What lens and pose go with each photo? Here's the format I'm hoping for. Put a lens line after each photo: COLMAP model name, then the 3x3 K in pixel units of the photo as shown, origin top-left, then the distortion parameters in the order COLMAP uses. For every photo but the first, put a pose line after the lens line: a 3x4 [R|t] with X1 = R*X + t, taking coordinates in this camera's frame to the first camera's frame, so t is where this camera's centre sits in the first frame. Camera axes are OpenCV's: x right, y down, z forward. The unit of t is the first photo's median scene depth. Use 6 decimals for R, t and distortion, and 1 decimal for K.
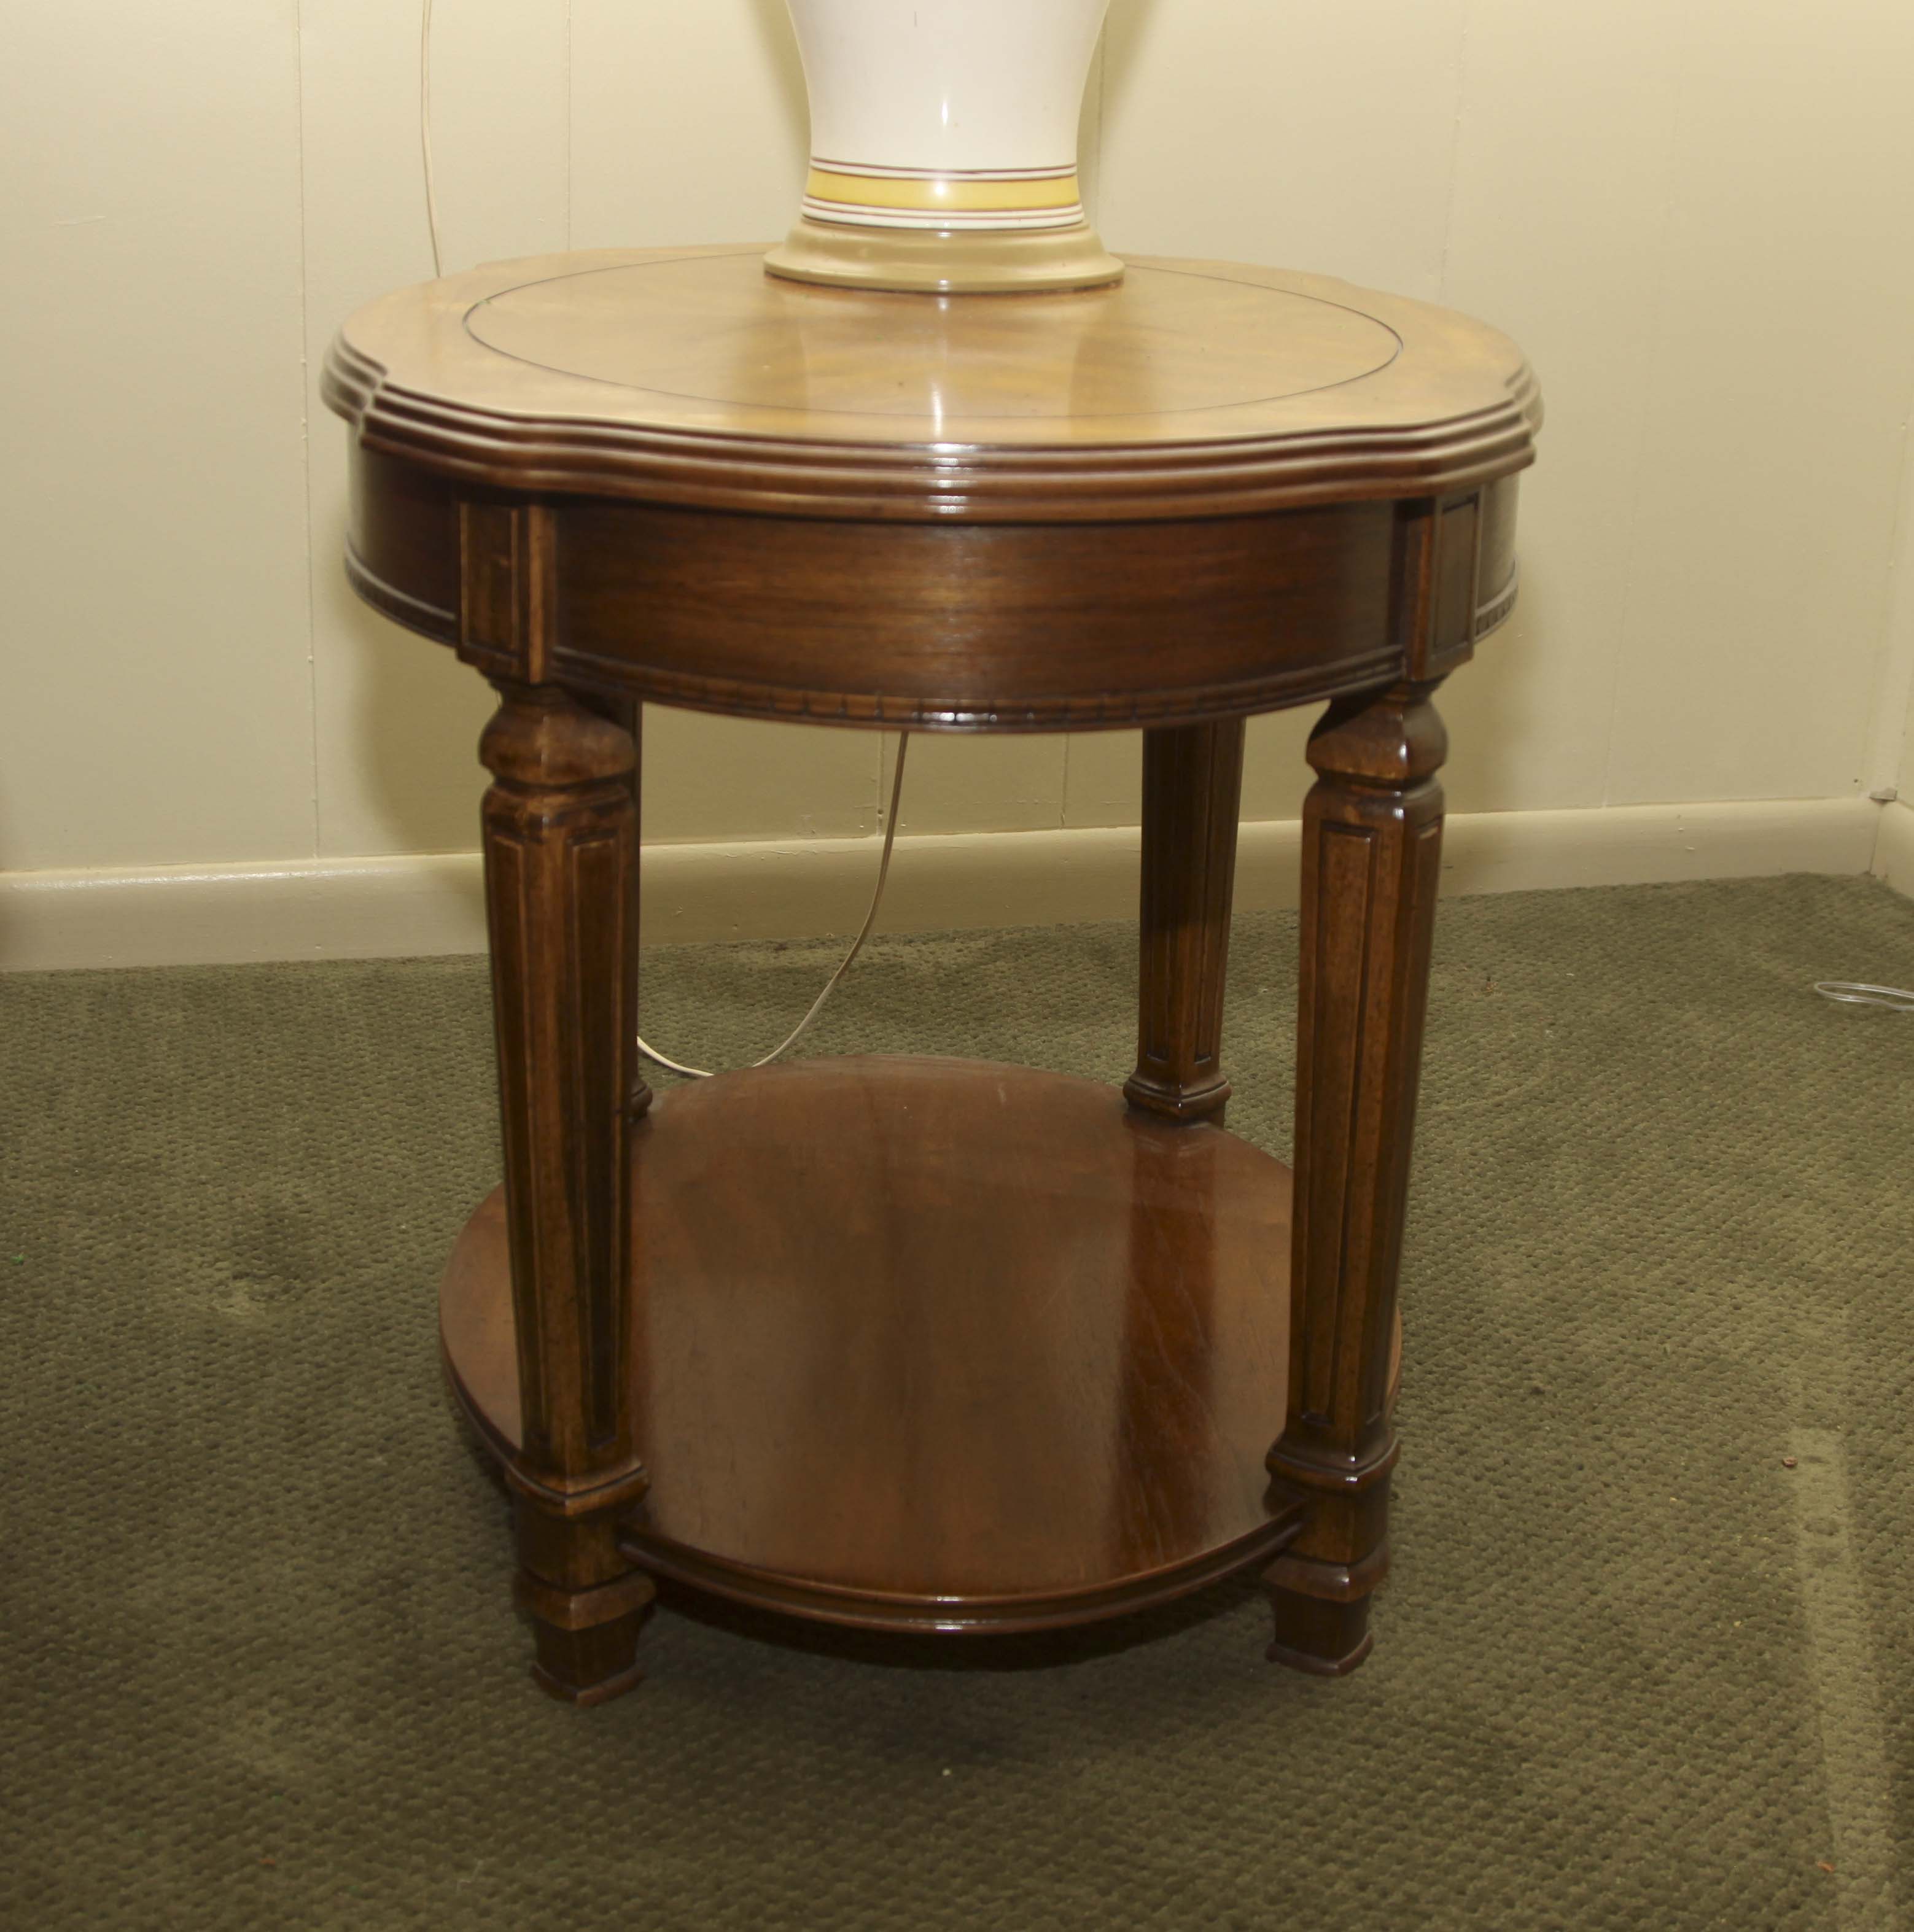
lens RADIAL K [[3223.9, 0, 961.2], [0, 3223.9, 966.5], [0, 0, 1]] dist [-0.133170, 0.000000]
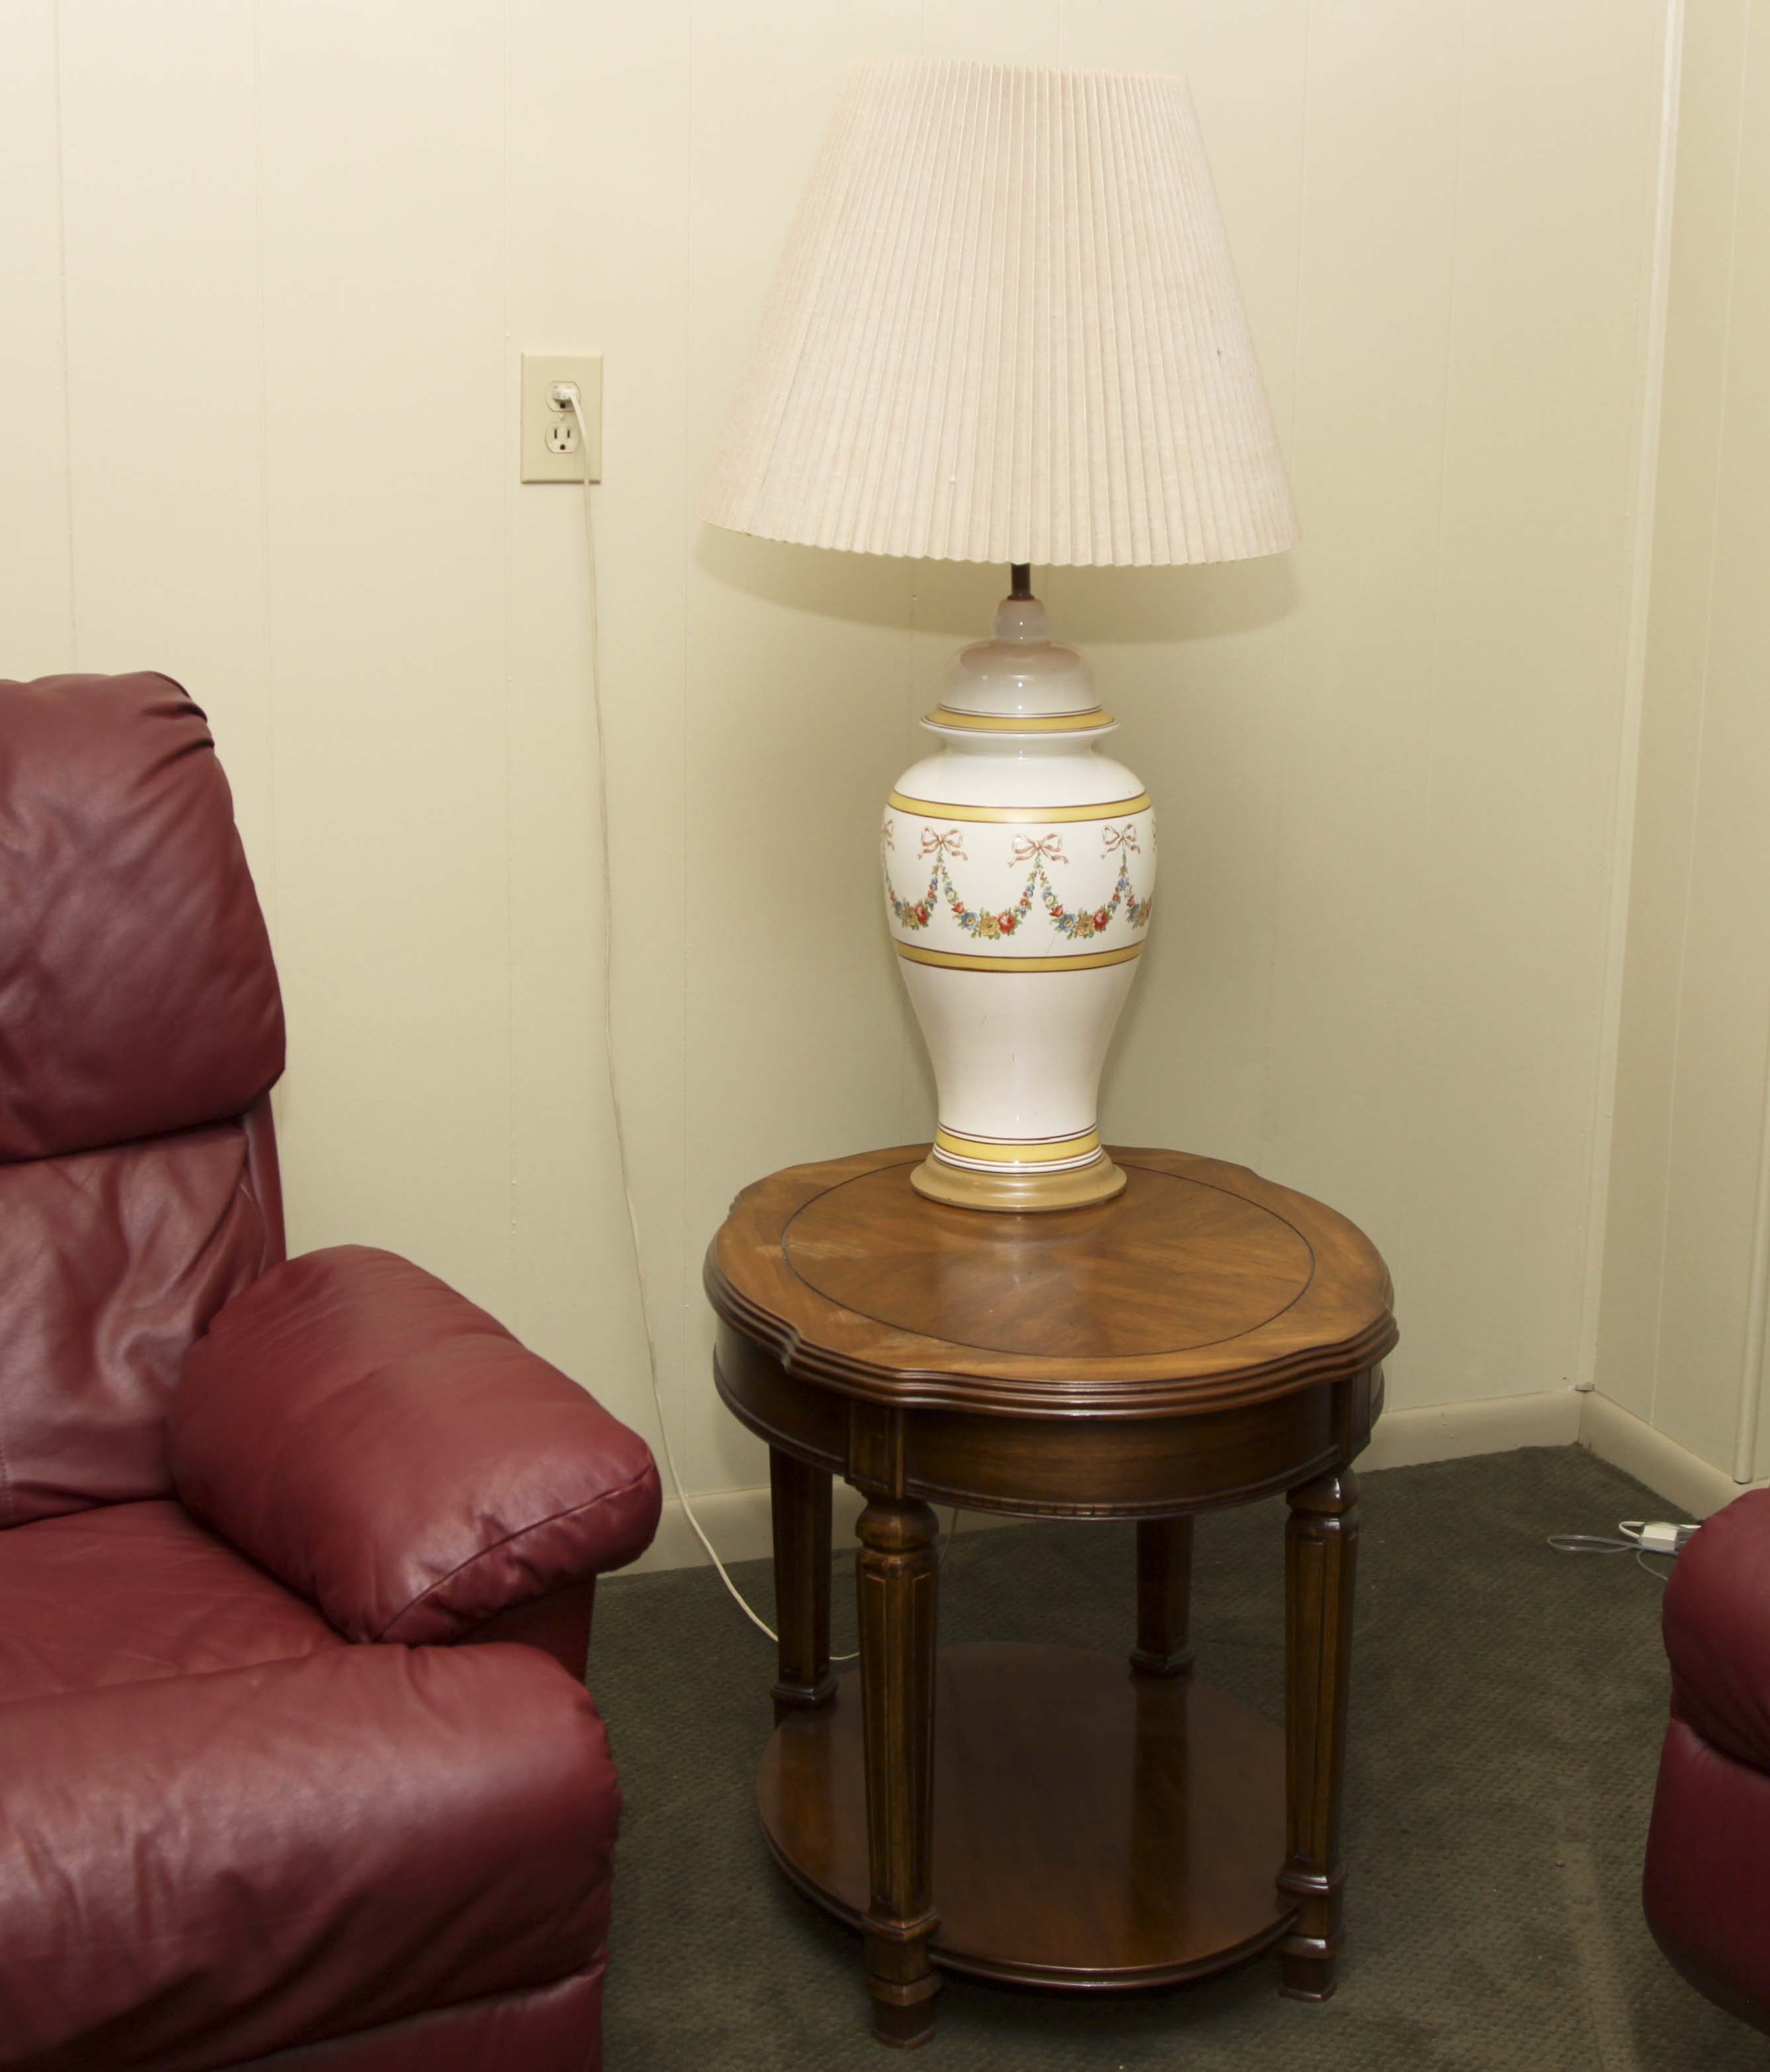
lens RADIAL K [[3613.8, 0, 891.5], [0, 3613.8, 1041.1], [0, 0, 1]] dist [-0.147349, 0.000000]
pose [[0.994154, -0.048020, 0.096705, -0.287964], [0.056814, 0.994290, -0.090336, -0.143840], [-0.091815, 0.095302, 0.991205, -0.998806]]
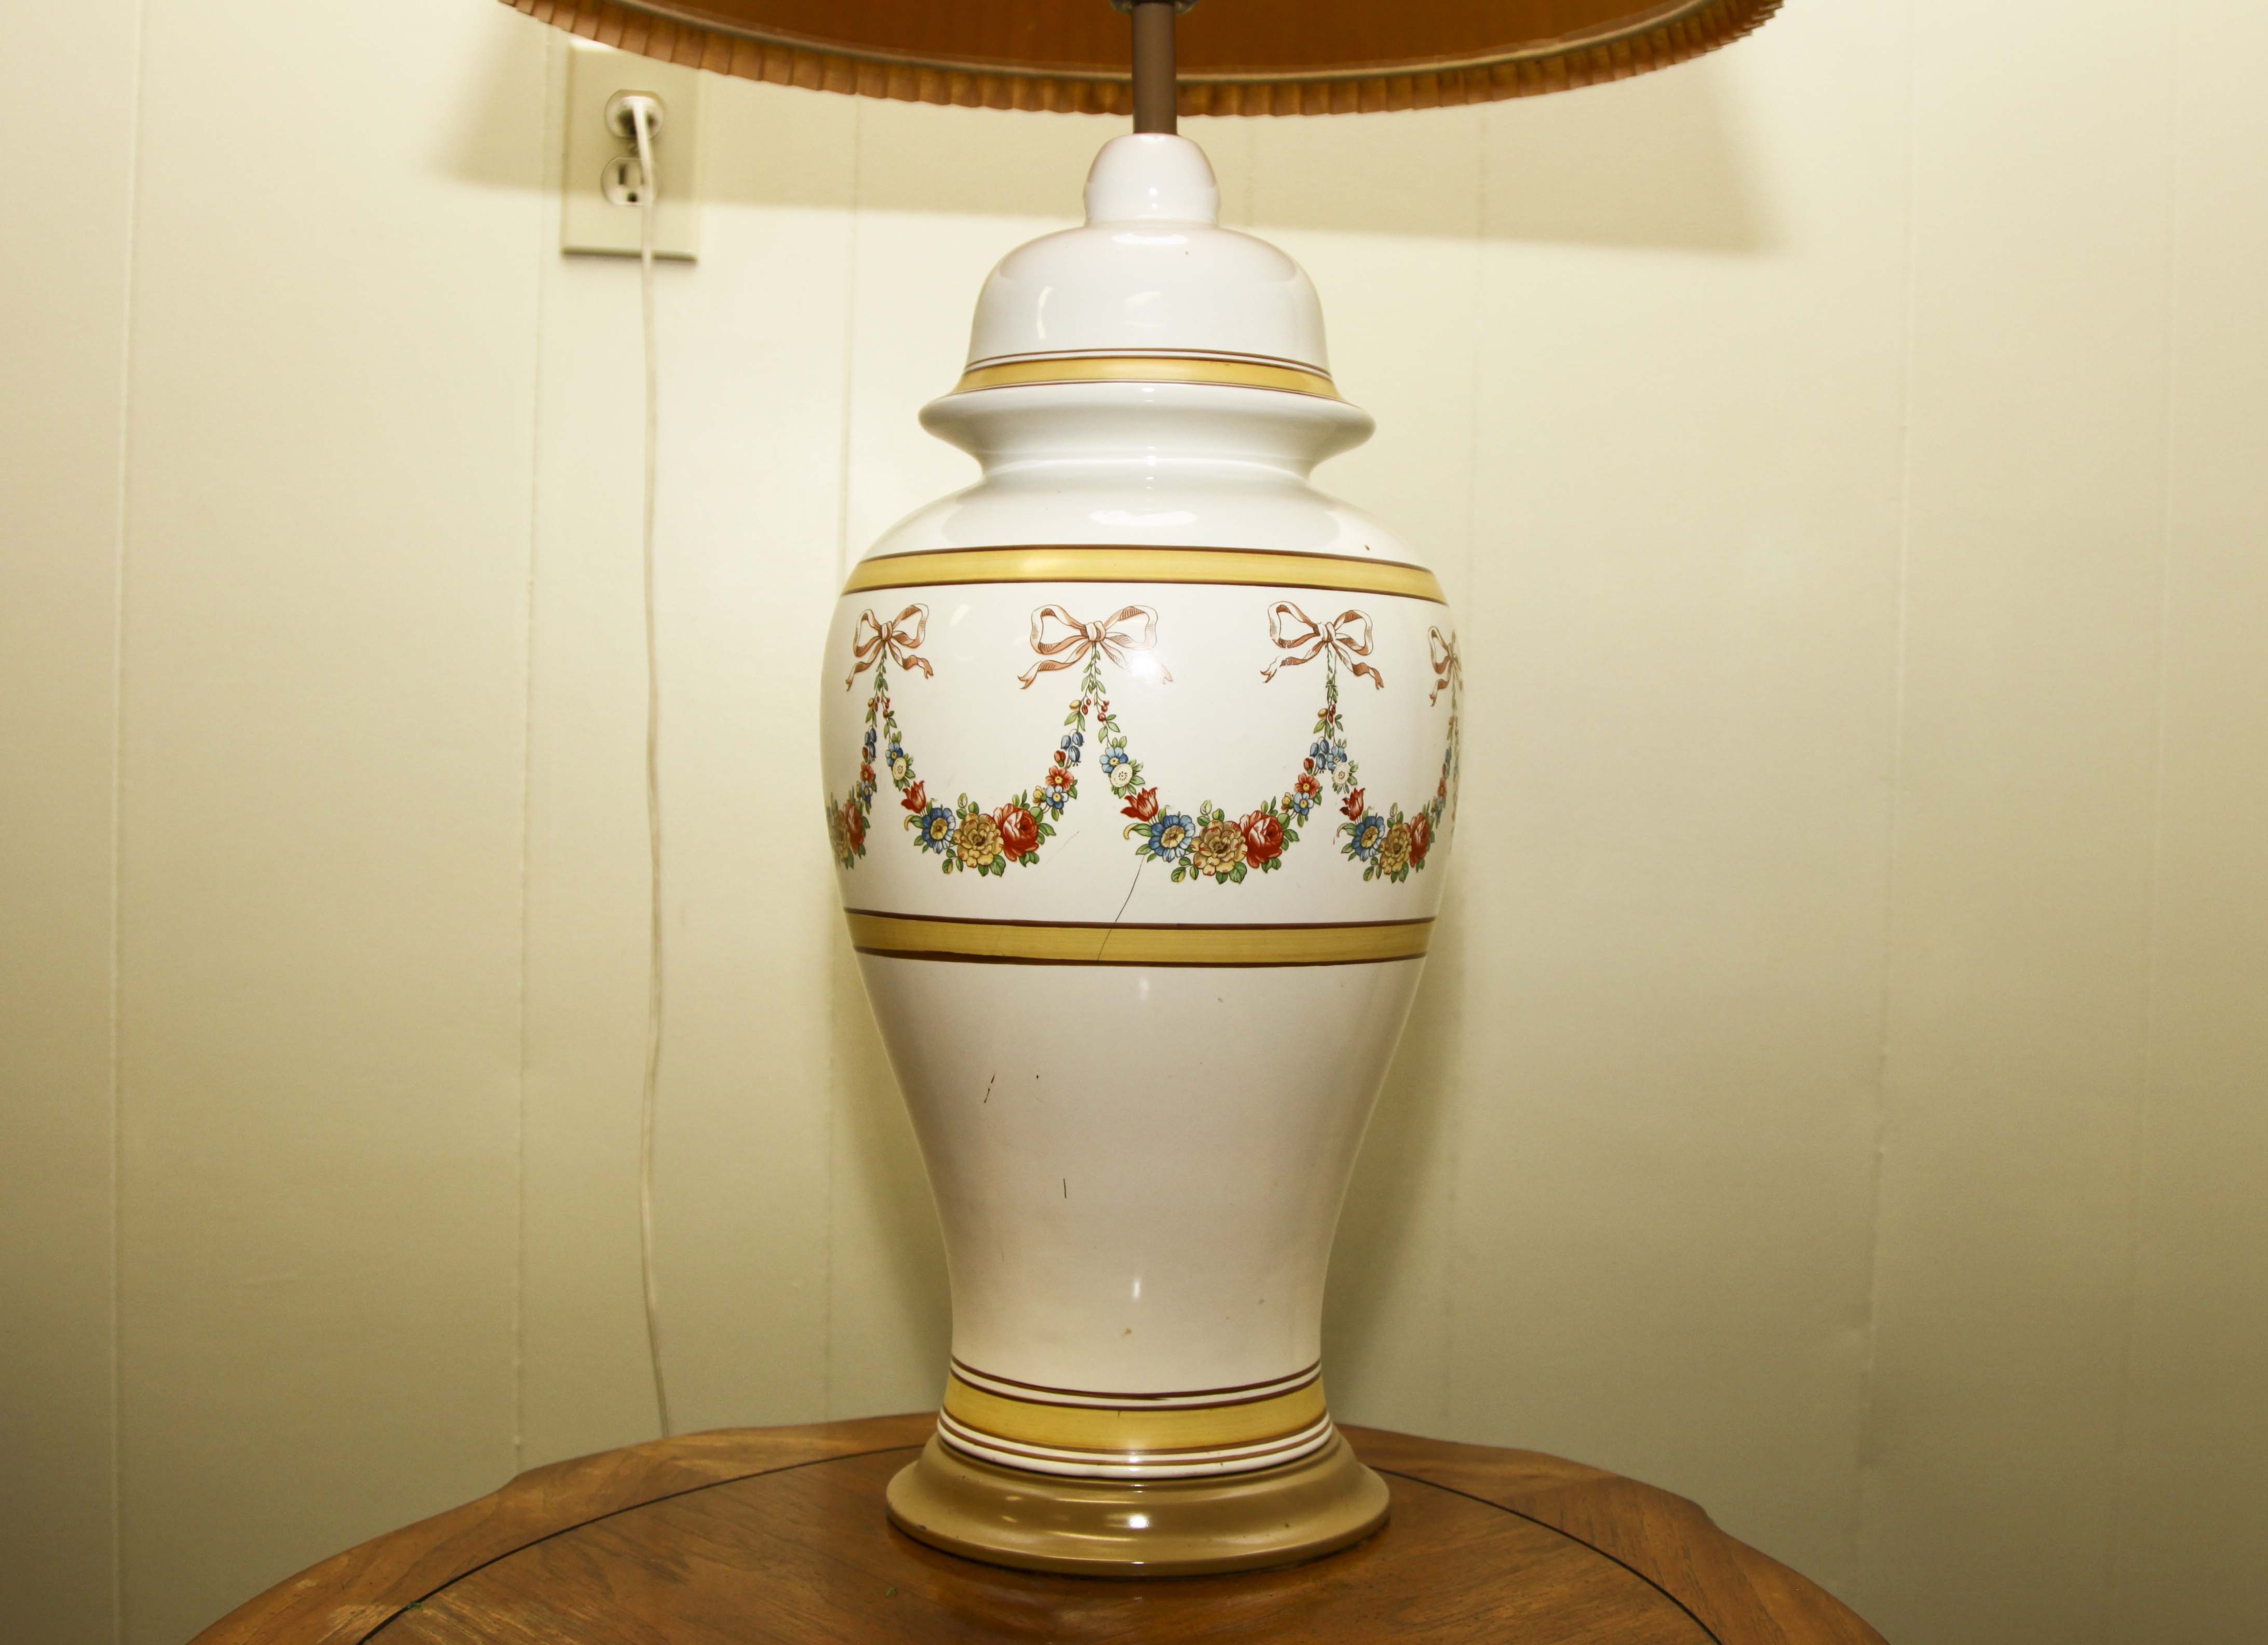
lens RADIAL K [[2613.9, 0, 1137.3], [0, 2613.9, 818.8], [0, 0, 1]] dist [-0.031076, 0.000000]
pose [[0.991598, -0.010154, -0.128962, 0.084113], [-0.028712, 0.954774, -0.295943, -0.220669], [0.126134, 0.297159, 0.946460, 0.471898]]
